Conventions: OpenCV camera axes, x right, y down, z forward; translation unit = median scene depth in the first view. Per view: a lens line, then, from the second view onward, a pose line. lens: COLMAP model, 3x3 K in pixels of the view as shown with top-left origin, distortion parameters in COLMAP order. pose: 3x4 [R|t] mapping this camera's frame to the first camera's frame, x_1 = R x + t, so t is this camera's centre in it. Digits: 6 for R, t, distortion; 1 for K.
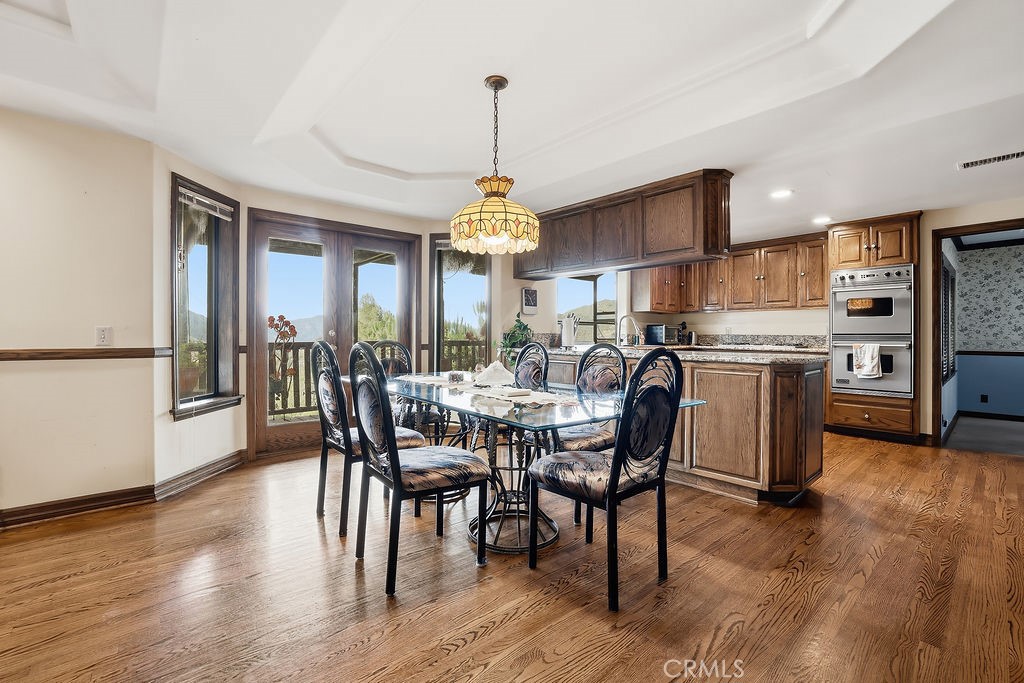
lens RADIAL K [[447.1, 0, 510.5], [0, 447.1, 336.4], [0, 0, 1]] dist [-0.041378, 0.019506]
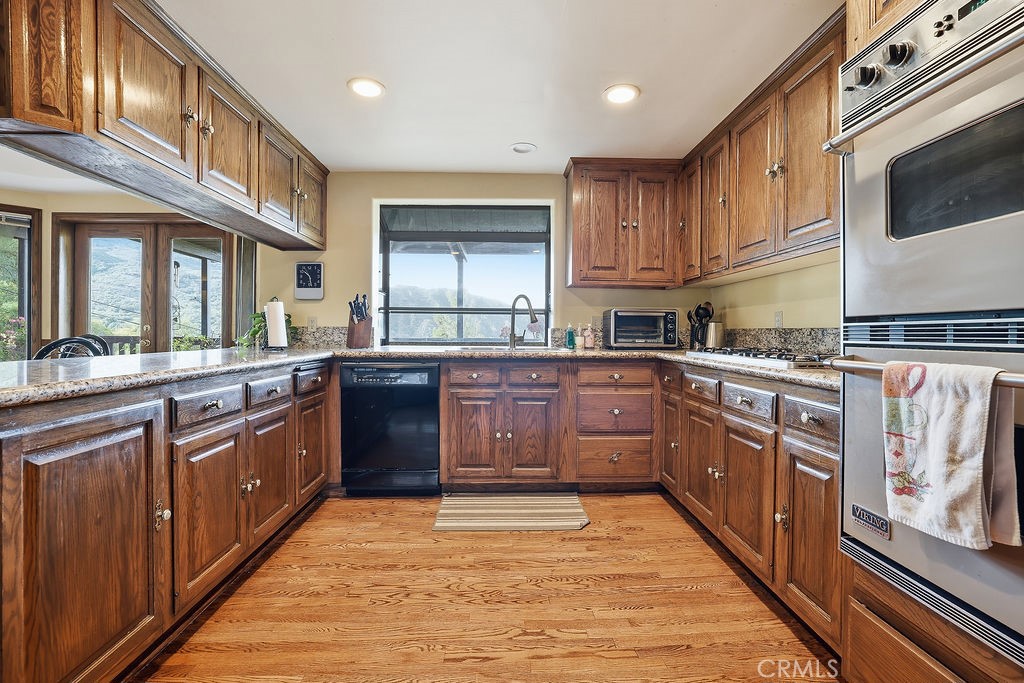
lens RADIAL K [[447.1, 0, 510.5], [0, 447.1, 336.4], [0, 0, 1]] dist [-0.041378, 0.019506]
pose [[0.768542, 0.003910, -0.639787, 0.771810], [-0.003014, 0.999992, 0.002490, 0.004811], [0.639792, 0.000015, 0.768548, 0.713443]]
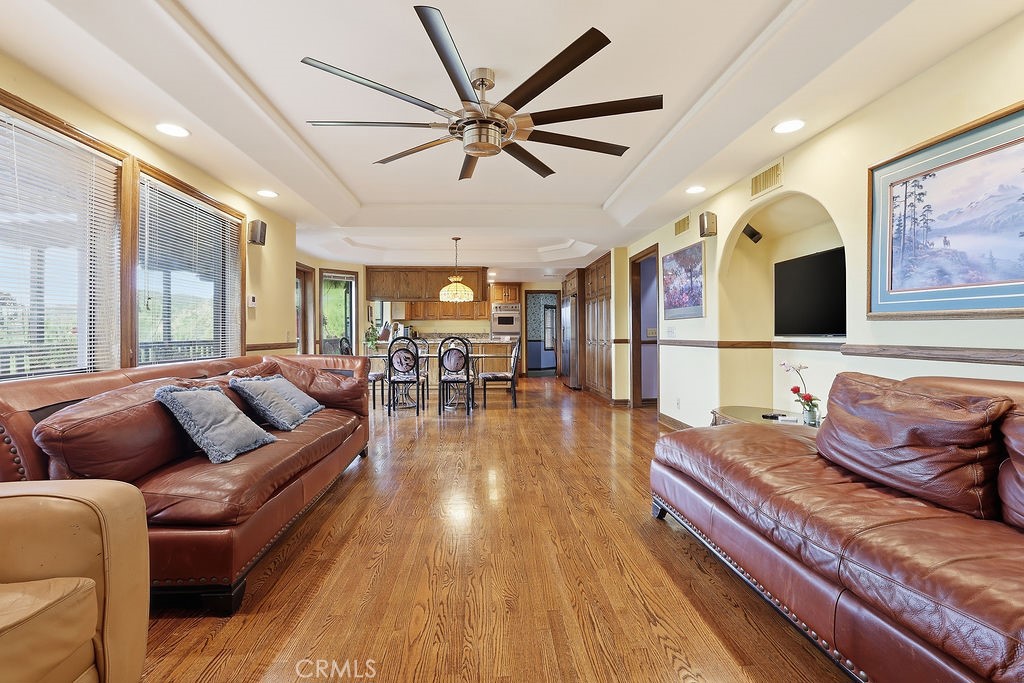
lens RADIAL K [[447.1, 0, 510.5], [0, 447.1, 336.4], [0, 0, 1]] dist [-0.041378, 0.019506]
pose [[0.623627, -0.011712, 0.781635, -0.974035], [0.006715, 0.999931, 0.009626, -0.007134], [-0.781694, -0.000755, 0.623662, -0.466802]]
